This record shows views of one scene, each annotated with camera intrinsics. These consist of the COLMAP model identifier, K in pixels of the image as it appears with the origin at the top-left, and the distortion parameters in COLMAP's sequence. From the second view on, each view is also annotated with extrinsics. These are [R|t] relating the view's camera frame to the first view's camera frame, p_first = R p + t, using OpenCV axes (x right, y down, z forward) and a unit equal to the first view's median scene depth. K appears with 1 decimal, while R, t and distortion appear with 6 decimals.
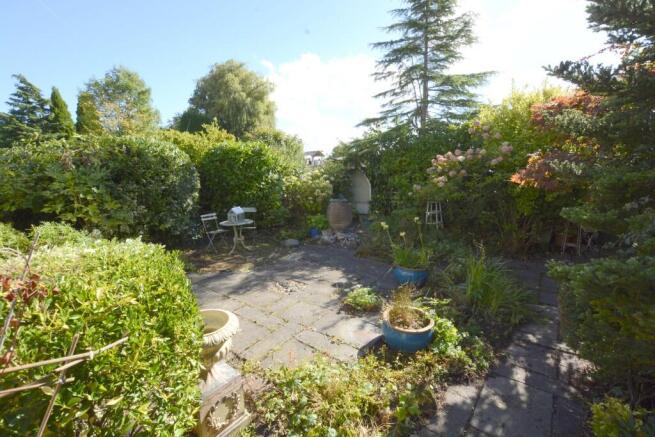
lens RADIAL K [[288.2, 0, 326.7], [0, 288.2, 222.0], [0, 0, 1]] dist [-0.021705, -0.000183]
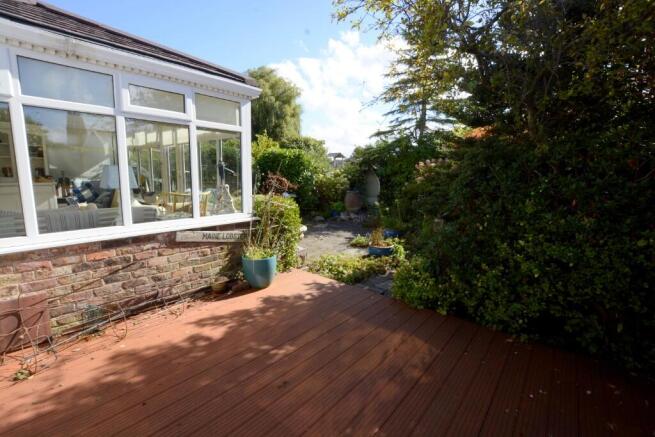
lens RADIAL K [[288.2, 0, 326.7], [0, 288.2, 215.9], [0, 0, 1]] dist [-0.021705, -0.000183]
pose [[0.997156, 0.036043, -0.066187, 0.008060], [-0.037233, 0.999165, -0.016828, 0.053910], [0.065525, 0.019245, 0.997665, -0.311845]]
